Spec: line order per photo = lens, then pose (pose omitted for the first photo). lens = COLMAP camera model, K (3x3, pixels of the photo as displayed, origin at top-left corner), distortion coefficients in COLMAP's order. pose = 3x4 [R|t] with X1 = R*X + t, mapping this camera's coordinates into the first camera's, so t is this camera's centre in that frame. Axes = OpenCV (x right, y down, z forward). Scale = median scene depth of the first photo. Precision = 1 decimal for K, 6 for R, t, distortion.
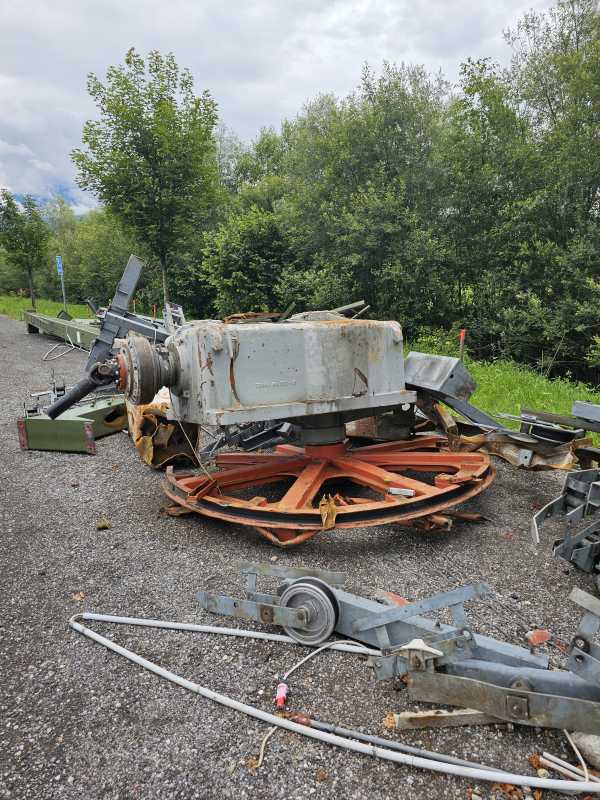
lens RADIAL K [[540.0, 0, 306.9], [0, 540.0, 401.0], [0, 0, 1]] dist [0.047971, -0.016004]
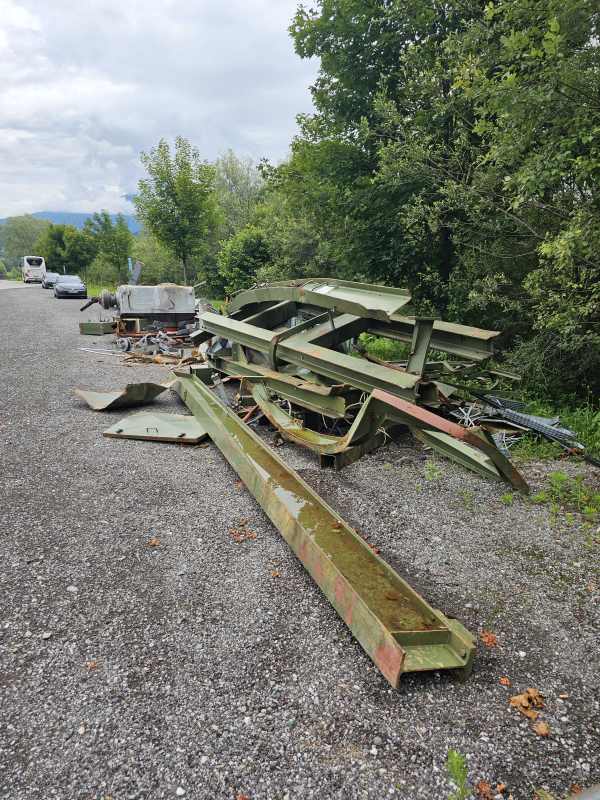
lens RADIAL K [[540.0, 0, 299.9], [0, 540.0, 400.3], [0, 0, 1]] dist [0.047971, -0.016004]
pose [[0.984237, 0.038111, -0.172697, 0.468845], [-0.036264, 0.999246, 0.013838, 0.151511], [0.173094, -0.007358, 0.984878, -0.672975]]
